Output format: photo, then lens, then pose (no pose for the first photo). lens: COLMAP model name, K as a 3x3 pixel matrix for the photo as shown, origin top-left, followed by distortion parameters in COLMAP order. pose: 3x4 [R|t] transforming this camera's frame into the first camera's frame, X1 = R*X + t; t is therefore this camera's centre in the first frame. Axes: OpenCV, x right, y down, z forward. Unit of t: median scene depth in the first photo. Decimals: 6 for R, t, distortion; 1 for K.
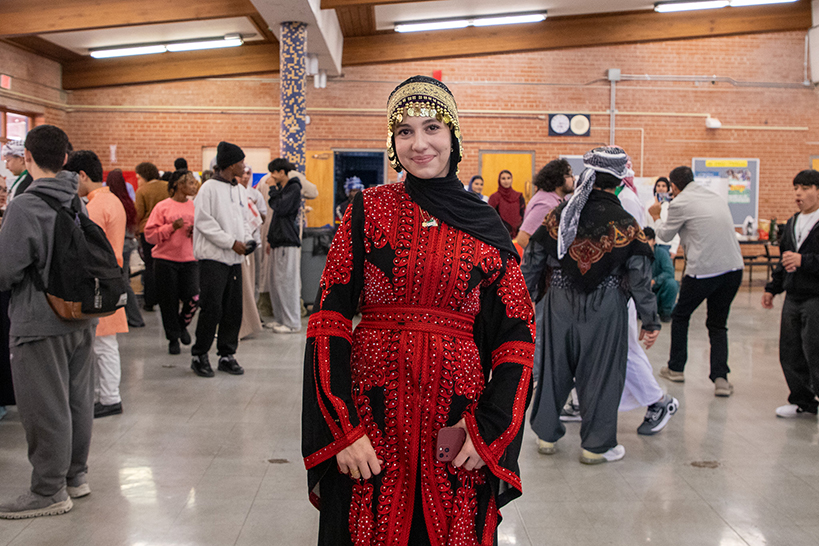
lens RADIAL K [[531.1, 0, 409.5], [0, 531.1, 273.0], [0, 0, 1]] dist [0.000954, 0.002796]
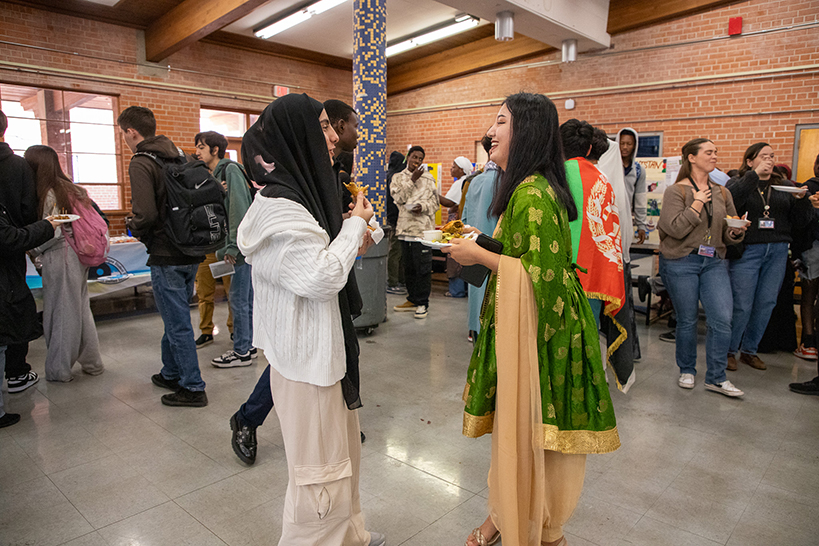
lens RADIAL K [[531.1, 0, 409.5], [0, 531.1, 273.0], [0, 0, 1]] dist [0.000954, 0.002796]
pose [[0.835330, 0.086452, -0.542909, 0.092252], [-0.083652, 0.996046, 0.029901, -0.014934], [0.543348, 0.020439, 0.839259, 0.131539]]
